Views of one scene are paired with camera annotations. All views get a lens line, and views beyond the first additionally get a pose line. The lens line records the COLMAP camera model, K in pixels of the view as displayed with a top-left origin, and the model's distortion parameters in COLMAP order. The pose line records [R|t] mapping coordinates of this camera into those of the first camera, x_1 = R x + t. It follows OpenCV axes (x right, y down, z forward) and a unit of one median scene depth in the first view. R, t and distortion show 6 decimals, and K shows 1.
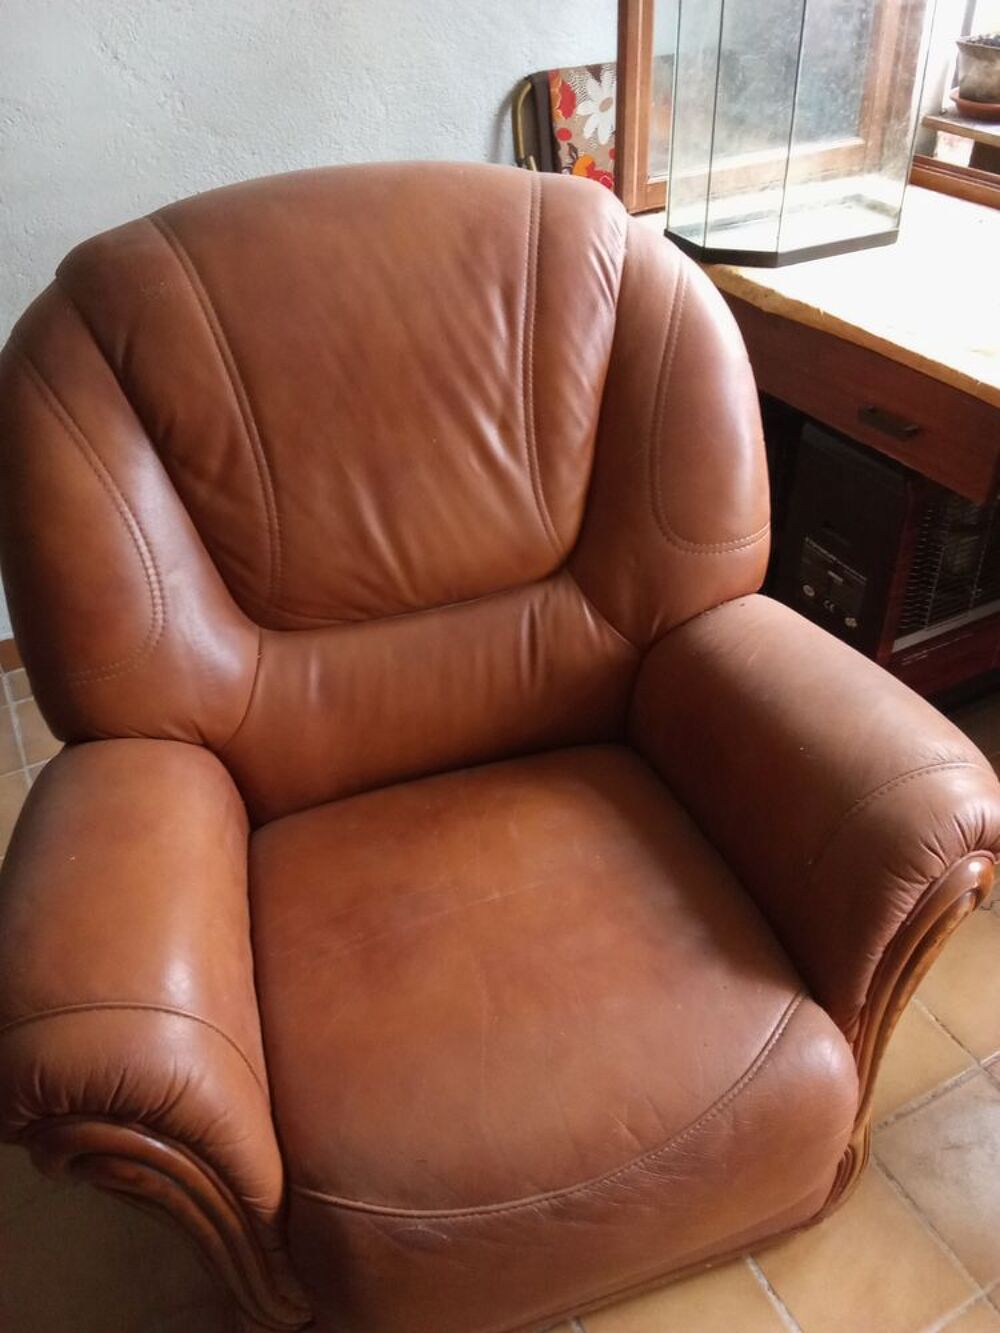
lens RADIAL K [[1037.4, 0, 517.5], [0, 1037.4, 666.9], [0, 0, 1]] dist [0.002814, -0.006562]
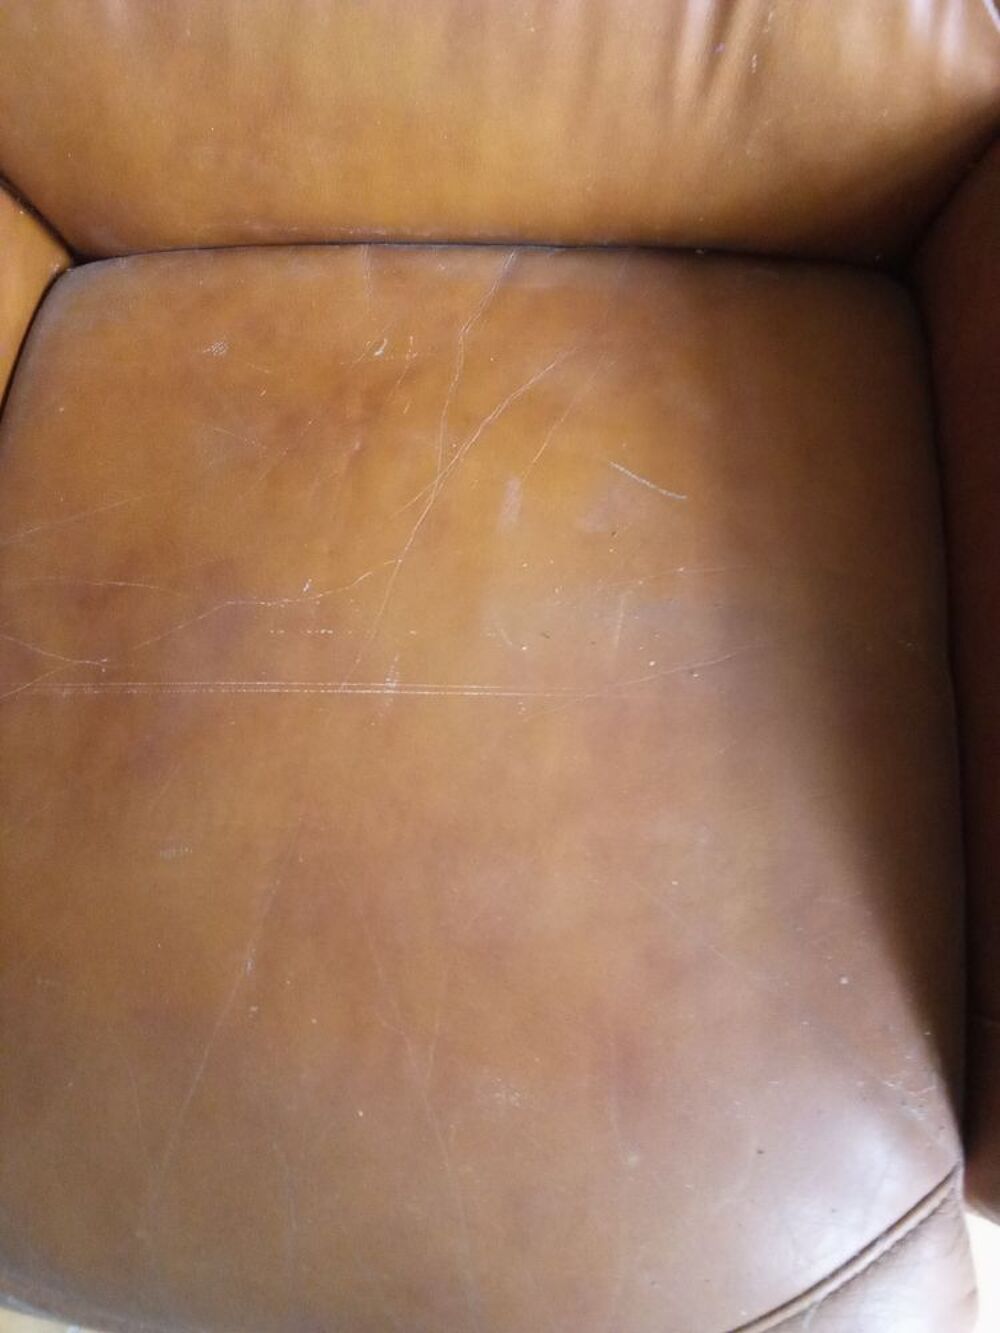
lens RADIAL K [[1037.4, 0, 517.5], [0, 1037.4, 666.9], [0, 0, 1]] dist [0.002814, -0.006562]
pose [[0.928674, 0.349034, -0.125457, 0.080351], [-0.178272, 0.716676, 0.674236, -0.085243], [0.325243, -0.603780, 0.727782, 0.661580]]
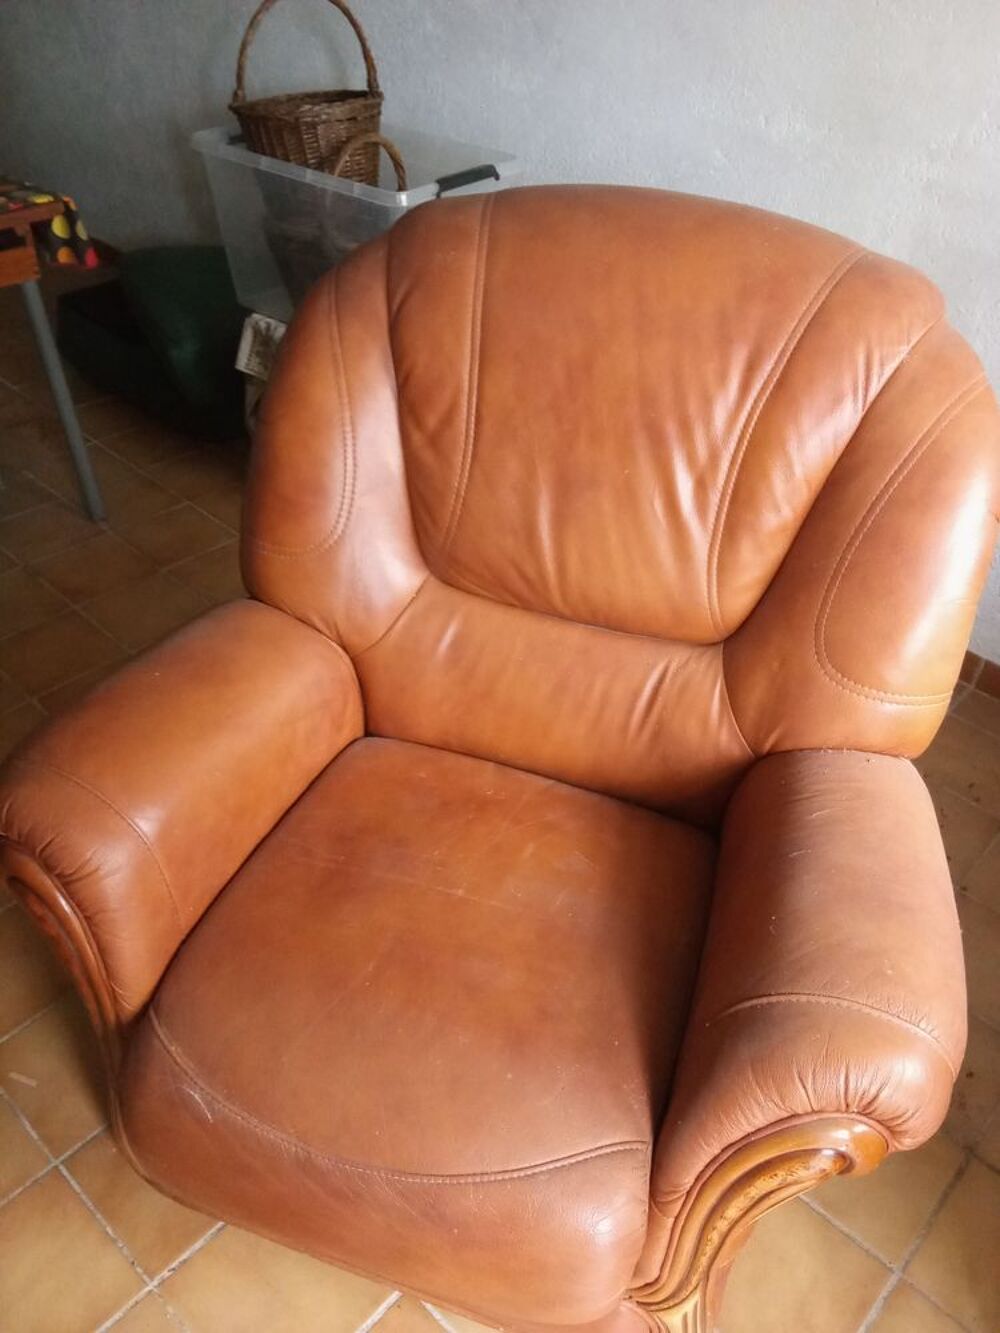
lens RADIAL K [[1037.4, 0, 517.5], [0, 1037.4, 666.9], [0, 0, 1]] dist [0.002814, -0.006562]
pose [[0.806386, 0.426926, -0.409237, 0.339510], [-0.424869, 0.899573, 0.101267, -0.105527], [0.411372, 0.092212, 0.906791, 0.051760]]
